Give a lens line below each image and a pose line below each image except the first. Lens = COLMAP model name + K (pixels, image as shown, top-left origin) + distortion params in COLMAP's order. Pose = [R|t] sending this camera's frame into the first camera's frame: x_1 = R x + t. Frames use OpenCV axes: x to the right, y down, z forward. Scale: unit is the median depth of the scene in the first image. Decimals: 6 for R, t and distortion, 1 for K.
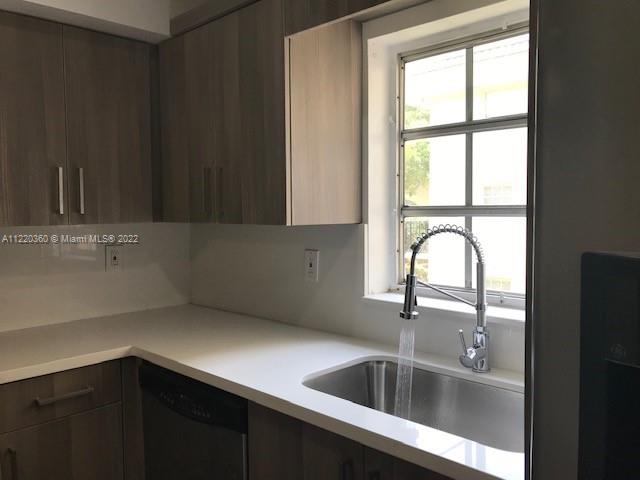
lens RADIAL K [[546.5, 0, 318.8], [0, 546.5, 232.3], [0, 0, 1]] dist [0.044409, -0.000826]
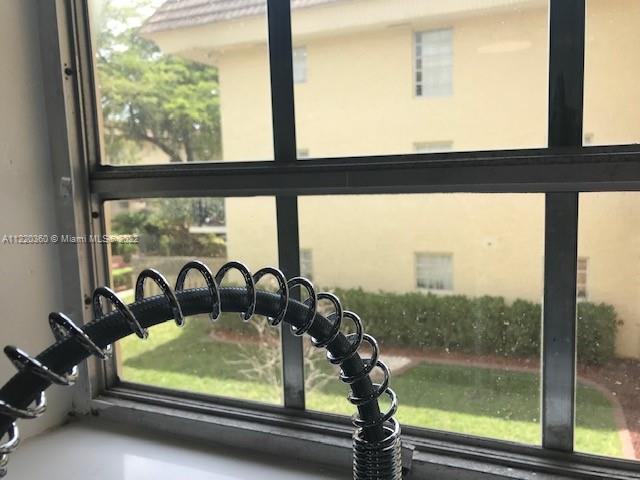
lens RADIAL K [[534.9, 0, 333.4], [0, 534.9, 236.0], [0, 0, 1]] dist [0.014401, -0.000607]
pose [[0.923309, -0.064753, 0.378561, 0.162015], [0.040032, 0.996541, 0.072820, -0.023875], [-0.381967, -0.052080, 0.922707, 0.633698]]
